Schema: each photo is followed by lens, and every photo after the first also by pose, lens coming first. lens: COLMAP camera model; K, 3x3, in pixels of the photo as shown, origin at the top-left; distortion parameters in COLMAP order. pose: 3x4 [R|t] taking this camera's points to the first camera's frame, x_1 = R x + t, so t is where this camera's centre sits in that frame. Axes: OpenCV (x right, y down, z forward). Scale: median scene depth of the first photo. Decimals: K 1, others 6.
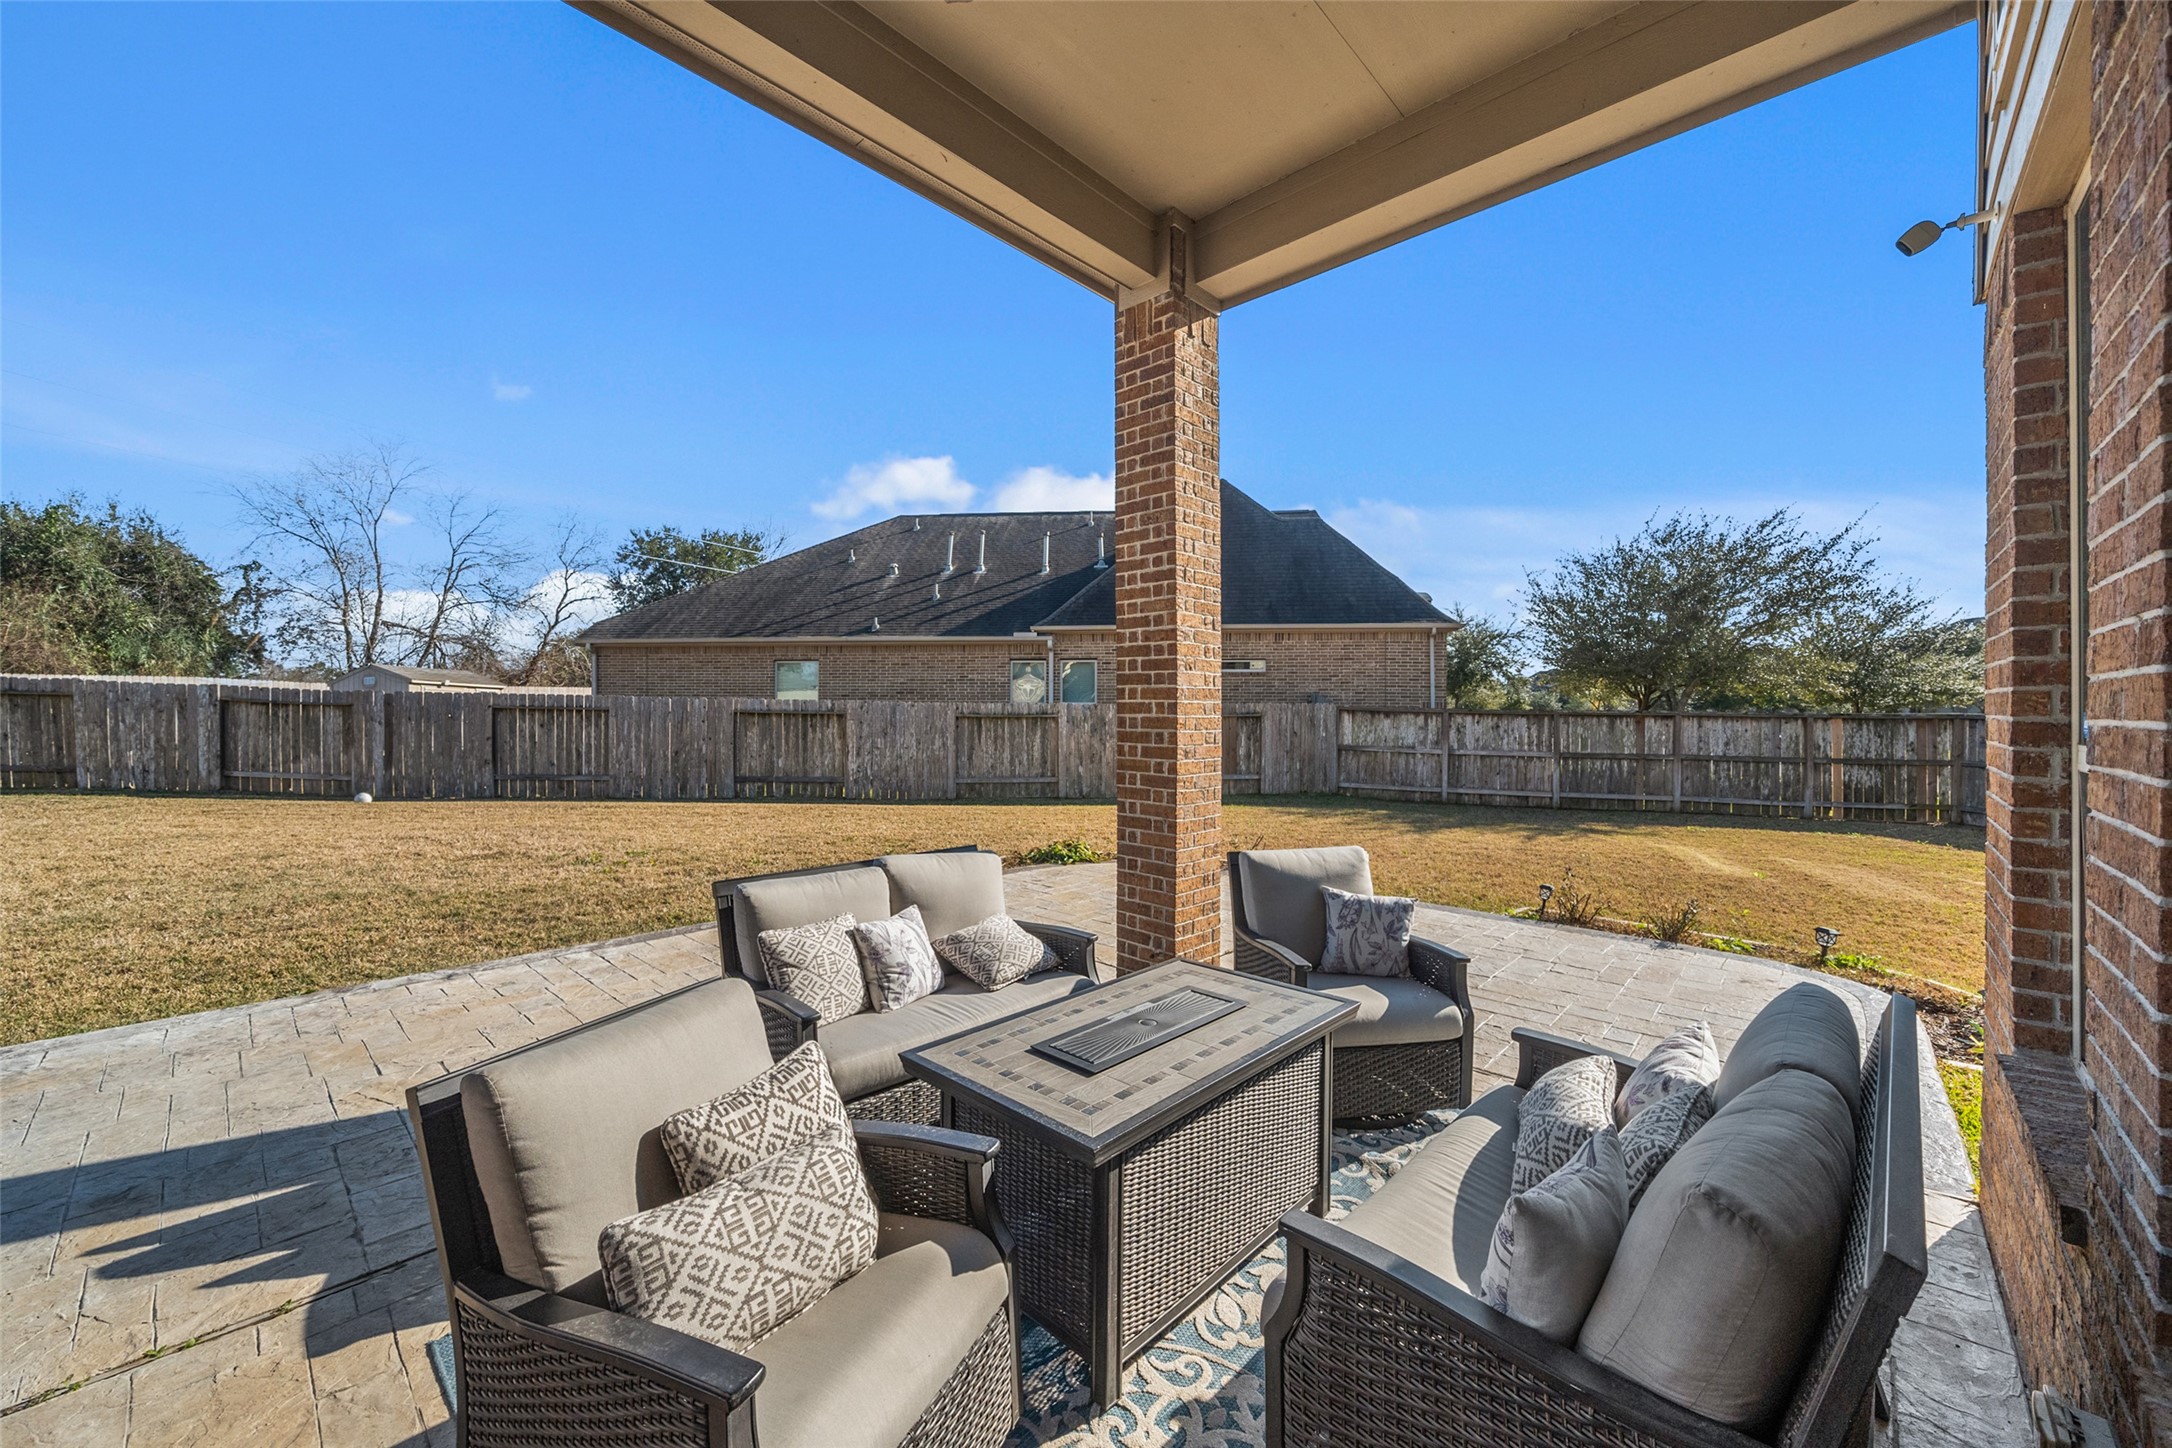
lens RADIAL K [[832.0, 0, 1087.7], [0, 832.0, 711.4], [0, 0, 1]] dist [-0.001521, -0.000264]
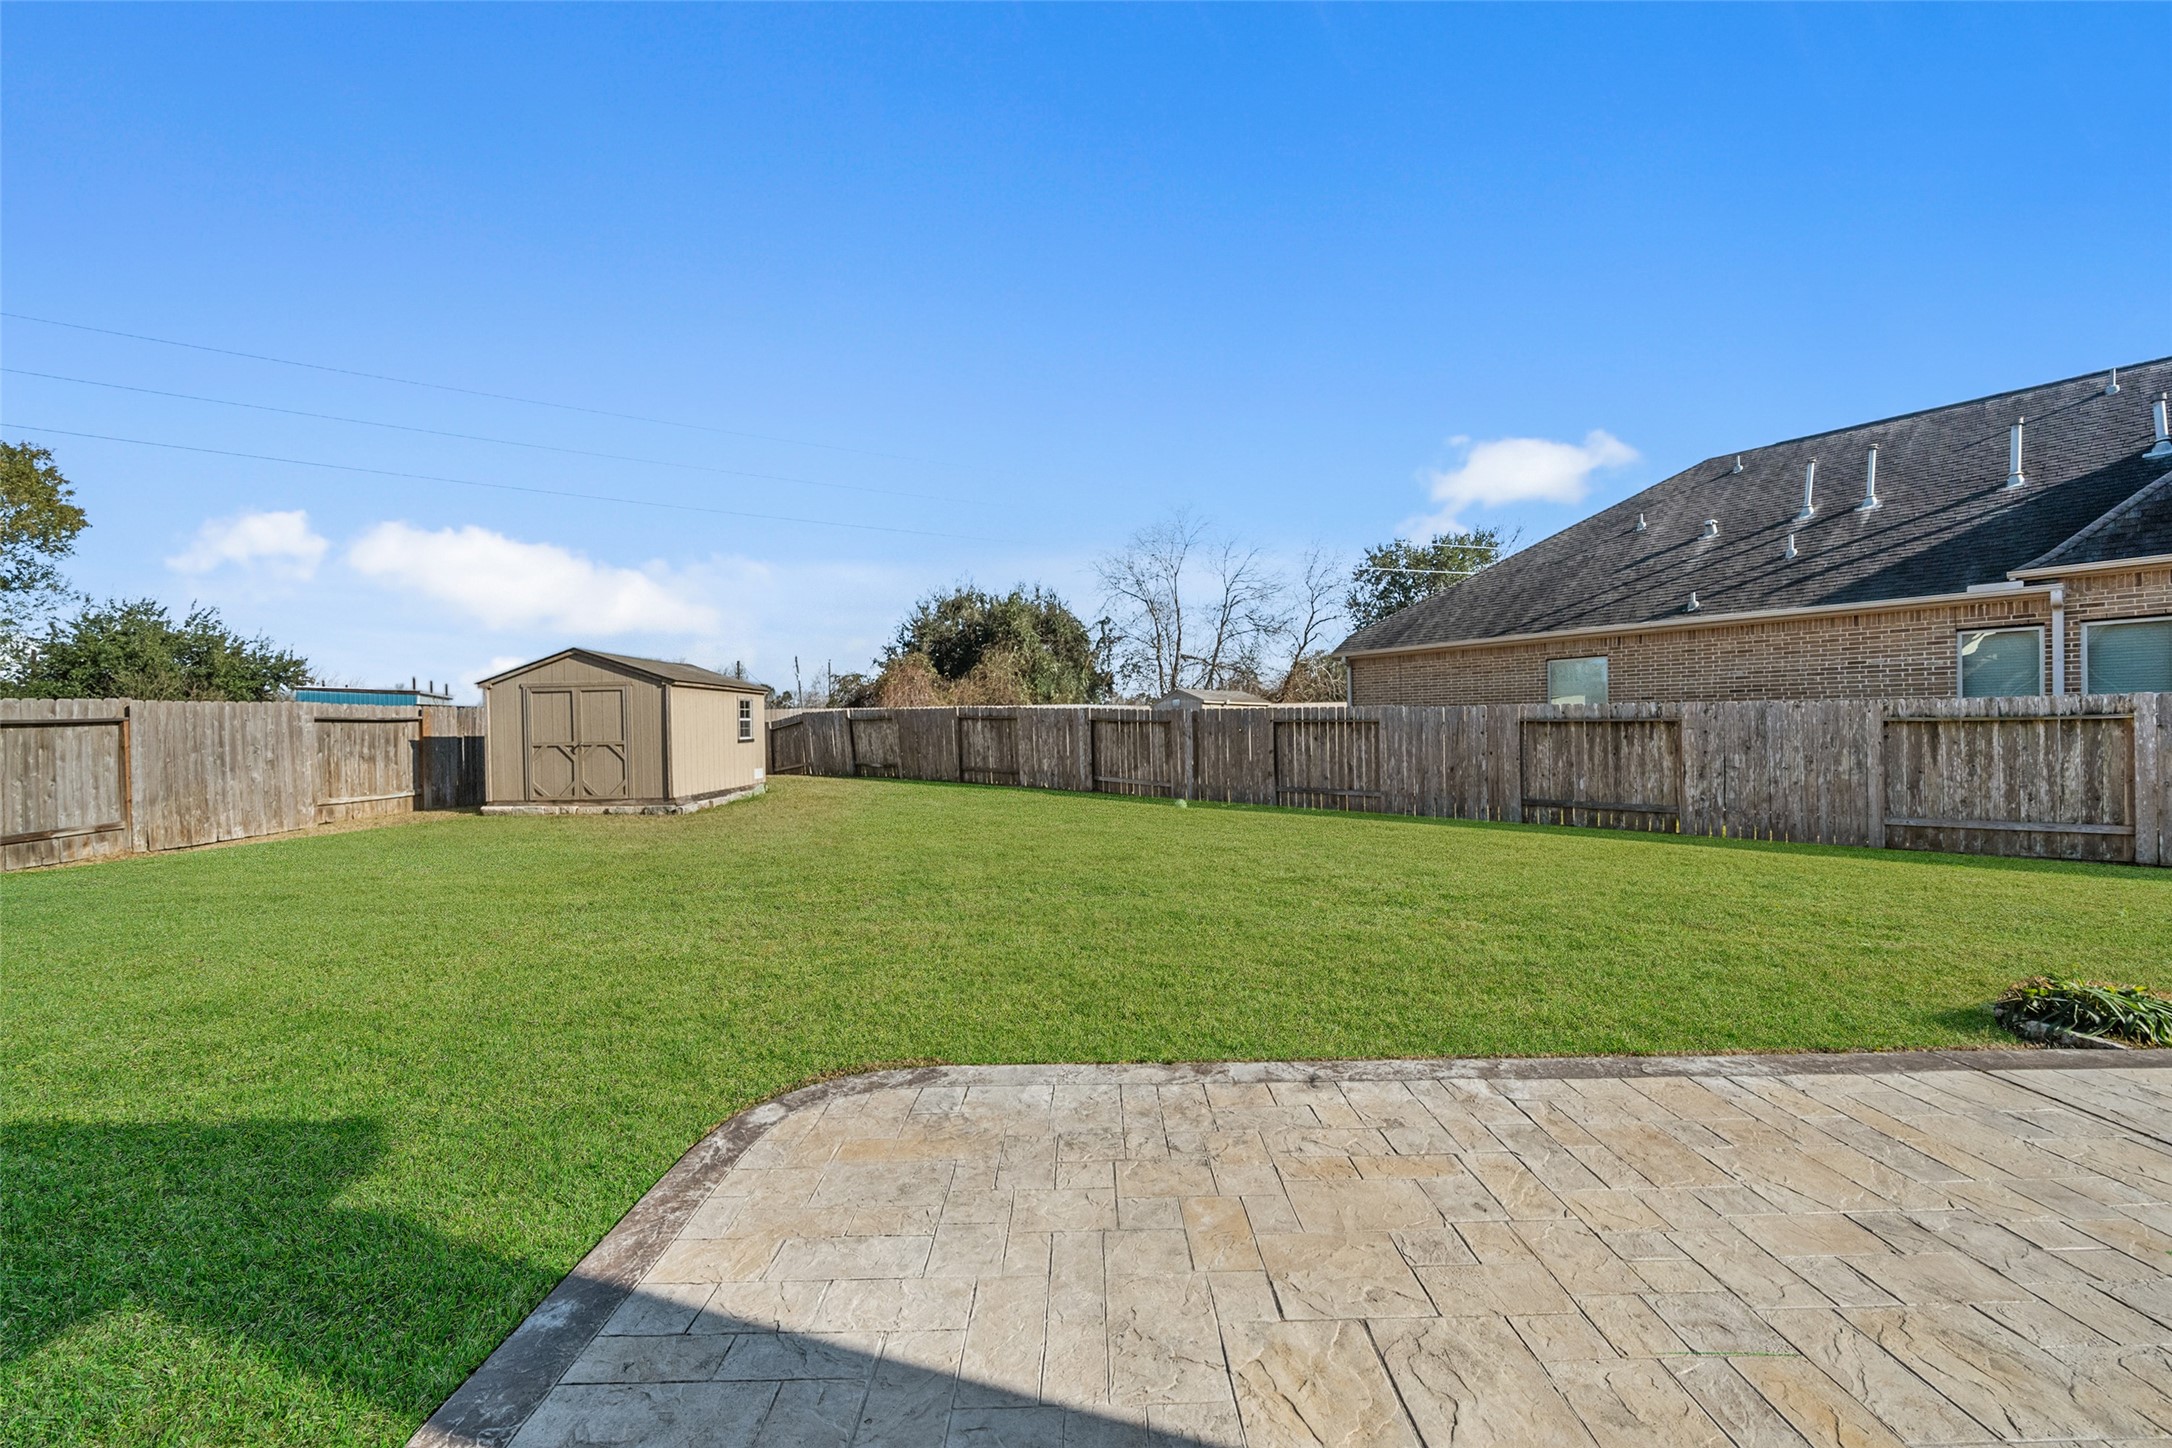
lens RADIAL K [[832.0, 0, 1087.7], [0, 832.0, 711.4], [0, 0, 1]] dist [-0.001521, -0.000264]
pose [[0.688062, -0.028957, -0.725074, -0.089892], [0.018375, 0.999578, -0.022483, 0.001300], [0.725419, 0.002147, 0.688304, 0.086602]]
